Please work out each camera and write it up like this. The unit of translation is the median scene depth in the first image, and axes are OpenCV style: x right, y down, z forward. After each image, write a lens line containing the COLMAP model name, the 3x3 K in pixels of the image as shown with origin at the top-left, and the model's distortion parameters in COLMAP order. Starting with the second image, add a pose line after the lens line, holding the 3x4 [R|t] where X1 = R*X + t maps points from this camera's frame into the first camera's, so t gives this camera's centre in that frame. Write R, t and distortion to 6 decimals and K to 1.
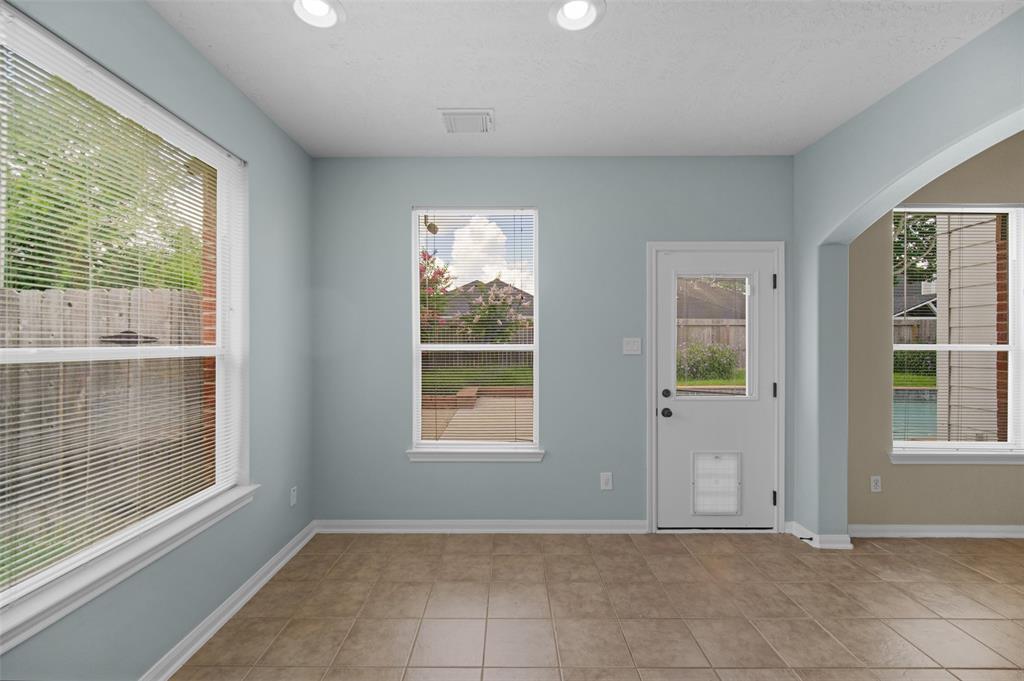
lens RADIAL K [[423.6, 0, 482.0], [0, 423.6, 349.3], [0, 0, 1]] dist [0.000378, 0.001745]
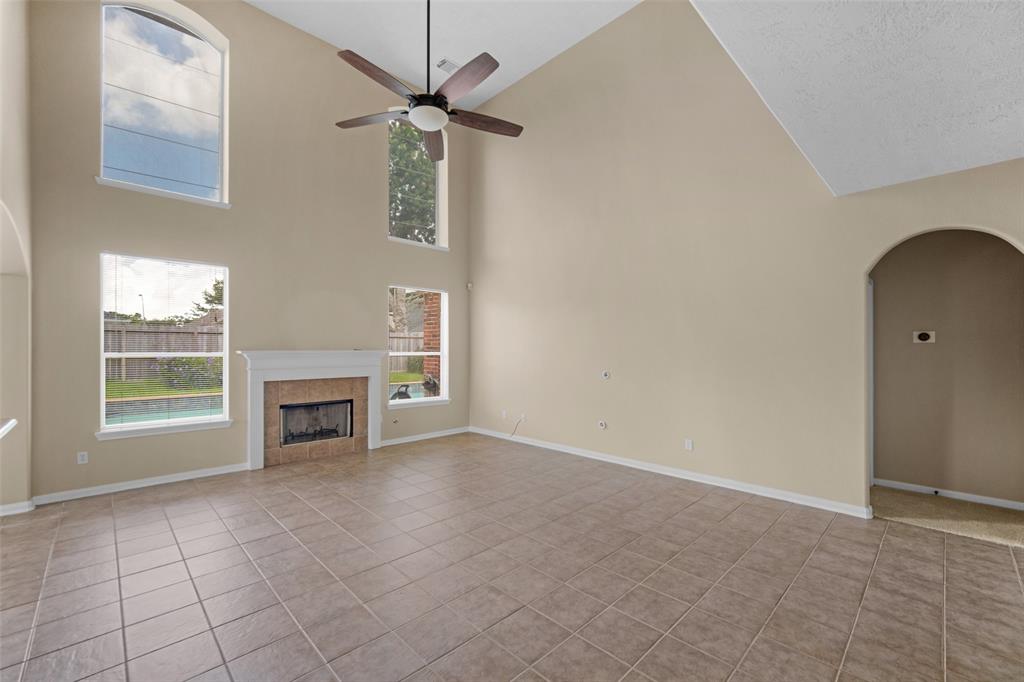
lens RADIAL K [[423.6, 0, 523.1], [0, 423.6, 359.1], [0, 0, 1]] dist [0.000378, 0.001745]
pose [[0.666227, -0.014507, 0.745608, 0.835100], [0.010174, 0.999895, 0.010364, 0.007989], [-0.745680, 0.000681, 0.666304, -0.898524]]
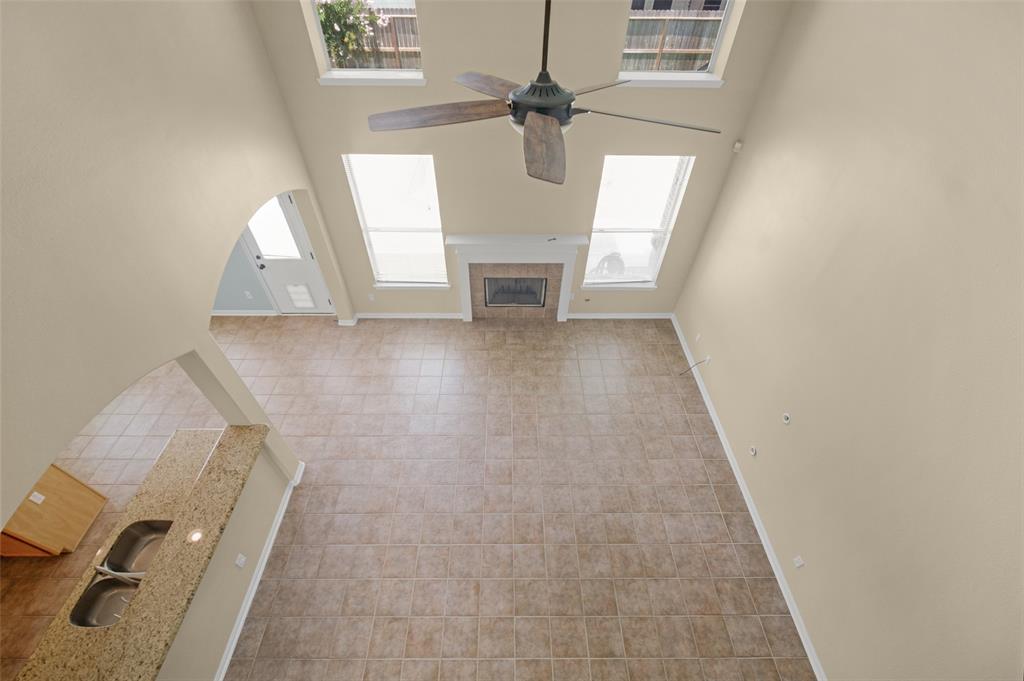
lens RADIAL K [[423.6, 0, 510.0], [0, 423.6, 378.2], [0, 0, 1]] dist [0.000378, 0.001745]
pose [[0.998132, -0.033140, 0.051333, 1.447580], [-0.015599, 0.674075, 0.738498, -0.944126], [-0.059076, -0.737919, 0.672299, -0.726620]]
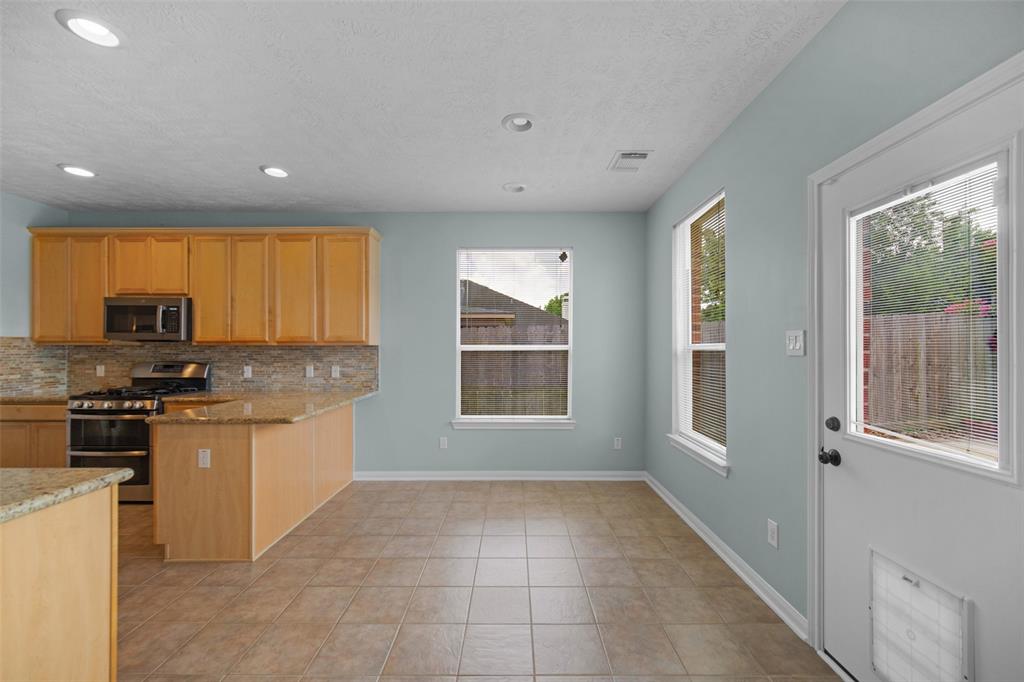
lens RADIAL K [[423.6, 0, 512.6], [0, 423.6, 350.9], [0, 0, 1]] dist [0.000378, 0.001745]
pose [[0.018879, 0.010436, -0.999767, 1.011339], [-0.014302, 0.999846, 0.010167, 0.003824], [0.999719, 0.014107, 0.019025, 0.553189]]
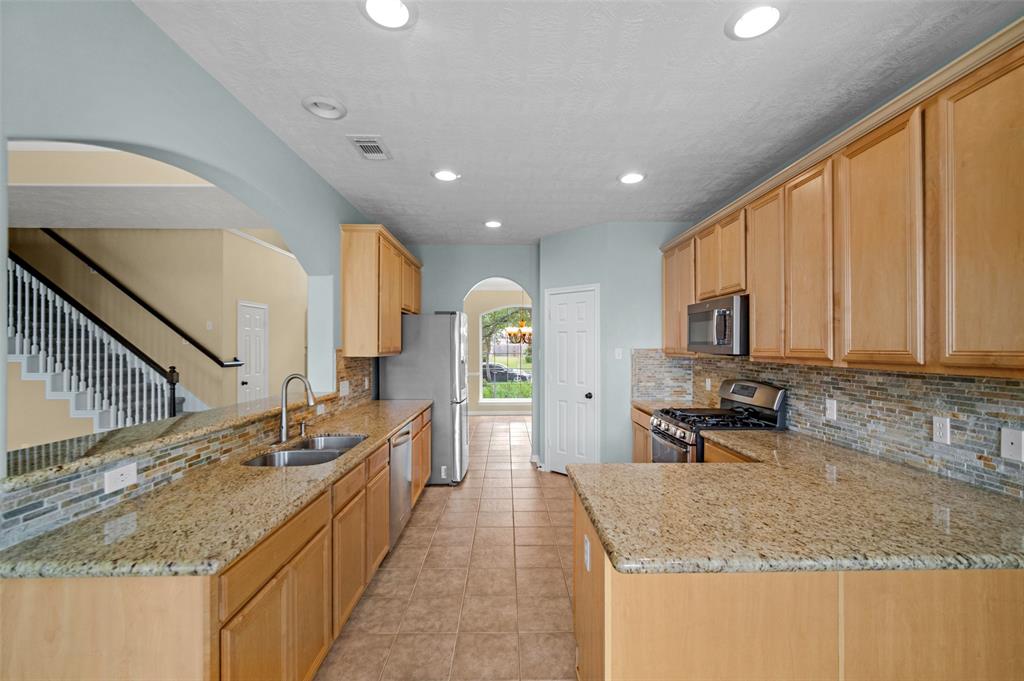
lens RADIAL K [[423.6, 0, 514.5], [0, 423.6, 343.7], [0, 0, 1]] dist [0.000378, 0.001745]
pose [[-0.998839, 0.002319, -0.048111, 0.232855], [0.001881, 0.999956, 0.009141, -0.034078], [0.048130, 0.009039, -0.998800, 0.481876]]
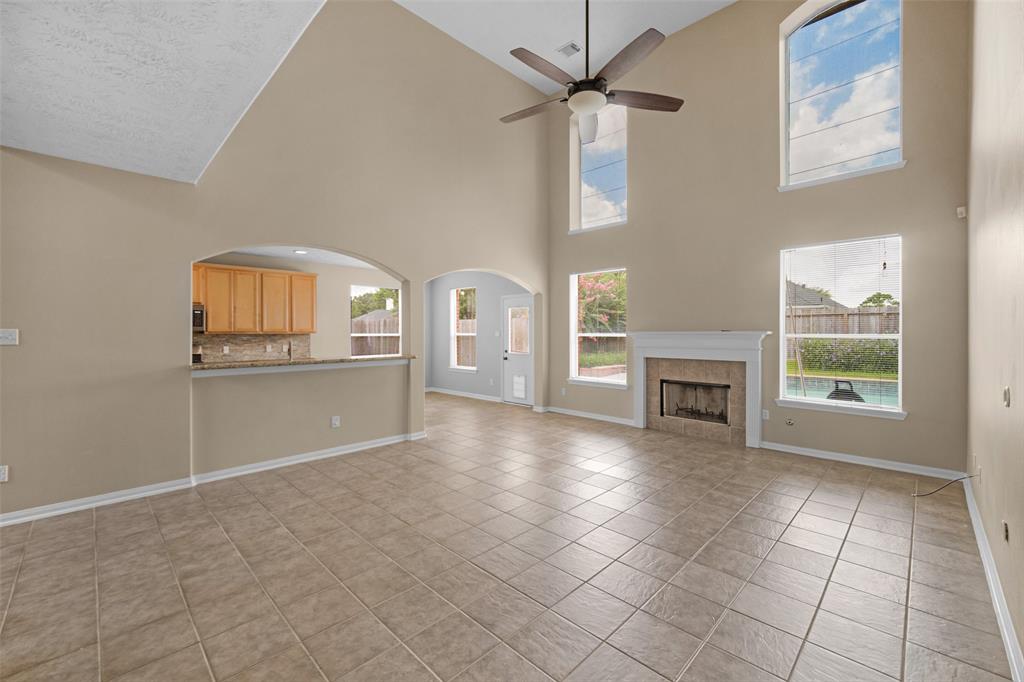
lens RADIAL K [[423.6, 0, 500.9], [0, 423.6, 345.6], [0, 0, 1]] dist [0.000378, 0.001745]
pose [[0.738103, 0.023668, -0.674273, 2.212640], [-0.011551, 0.999681, 0.022446, 0.008837], [0.674590, -0.008779, 0.738141, -0.983099]]
